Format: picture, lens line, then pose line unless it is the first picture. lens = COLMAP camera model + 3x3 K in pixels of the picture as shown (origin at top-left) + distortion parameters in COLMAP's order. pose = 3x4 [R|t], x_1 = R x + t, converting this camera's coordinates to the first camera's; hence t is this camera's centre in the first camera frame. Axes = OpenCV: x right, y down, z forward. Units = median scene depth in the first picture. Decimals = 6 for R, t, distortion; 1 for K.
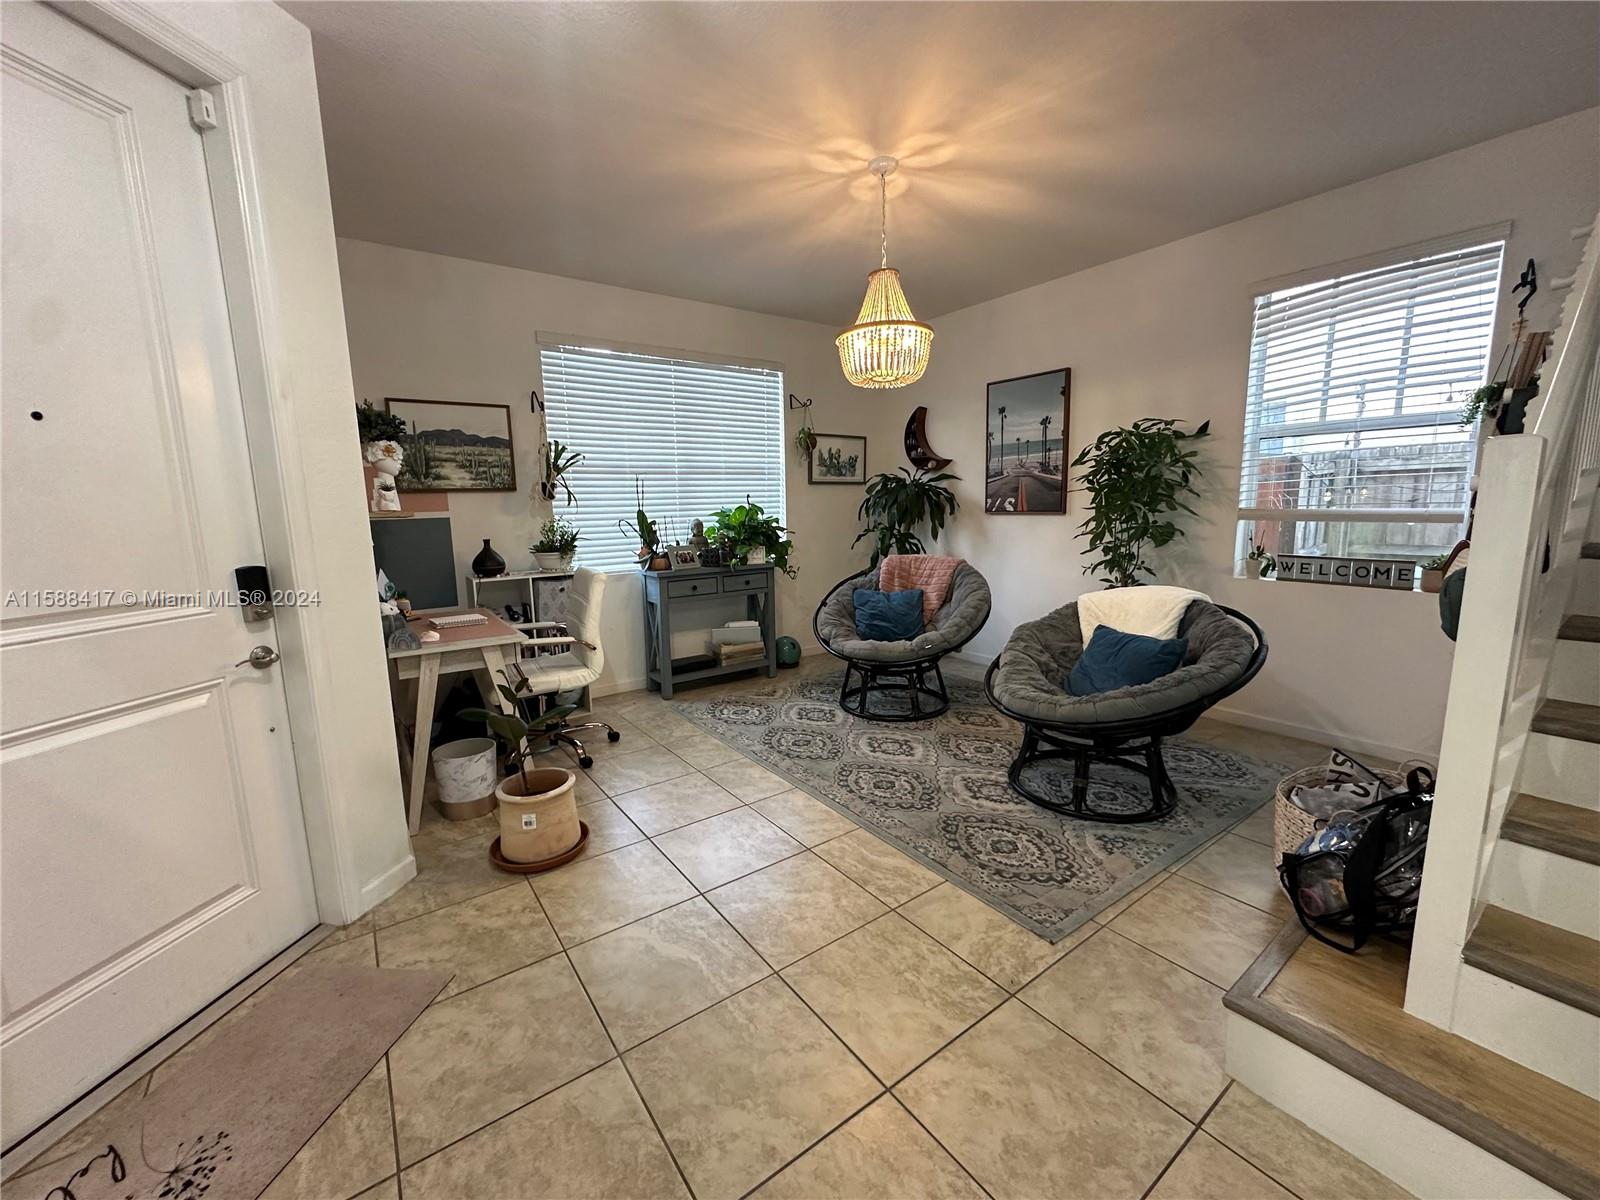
lens RADIAL K [[641.2, 0, 800.0], [0, 641.2, 600.0], [0, 0, 1]] dist [0.004610, 0.000318]
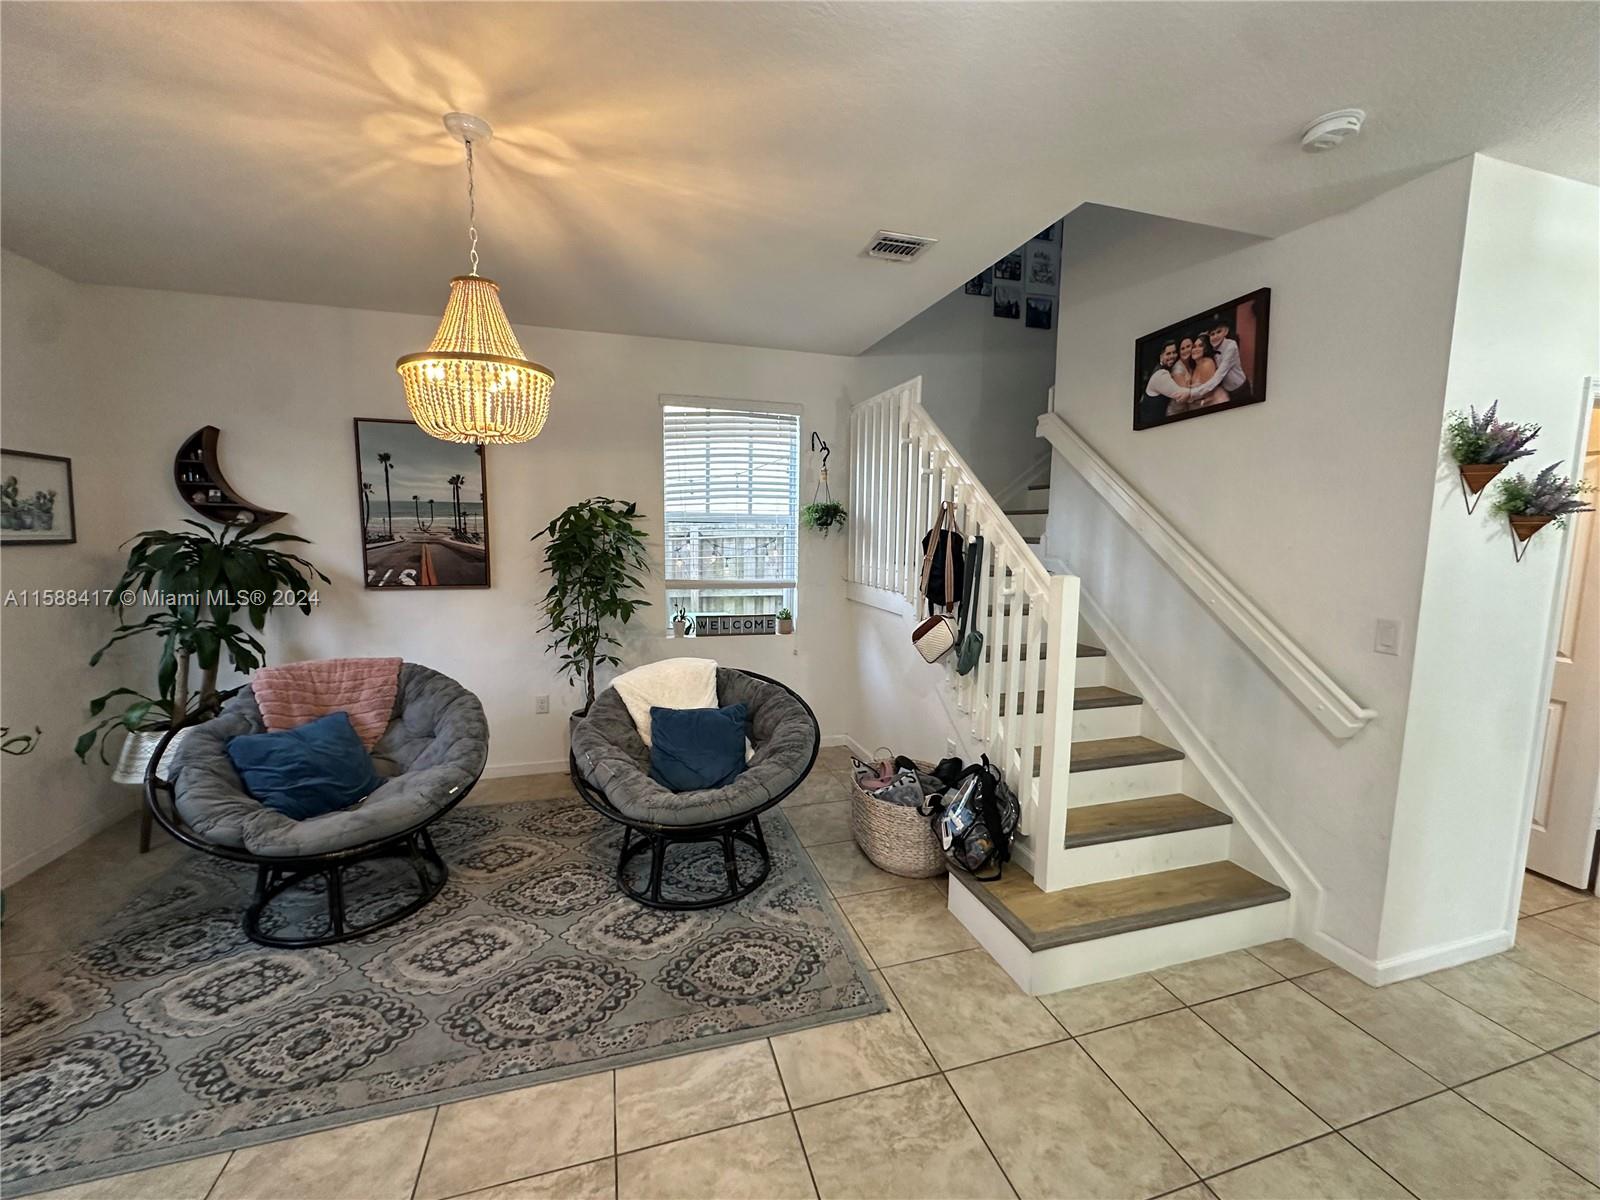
lens RADIAL K [[642.3, 0, 800.0], [0, 642.3, 600.0], [0, 0, 1]] dist [-0.001702, 0.000415]
pose [[0.324700, -0.079734, 0.942450, -0.323925], [0.124271, 0.991398, 0.041061, -0.115771], [-0.937618, 0.103786, 0.331816, 0.357061]]
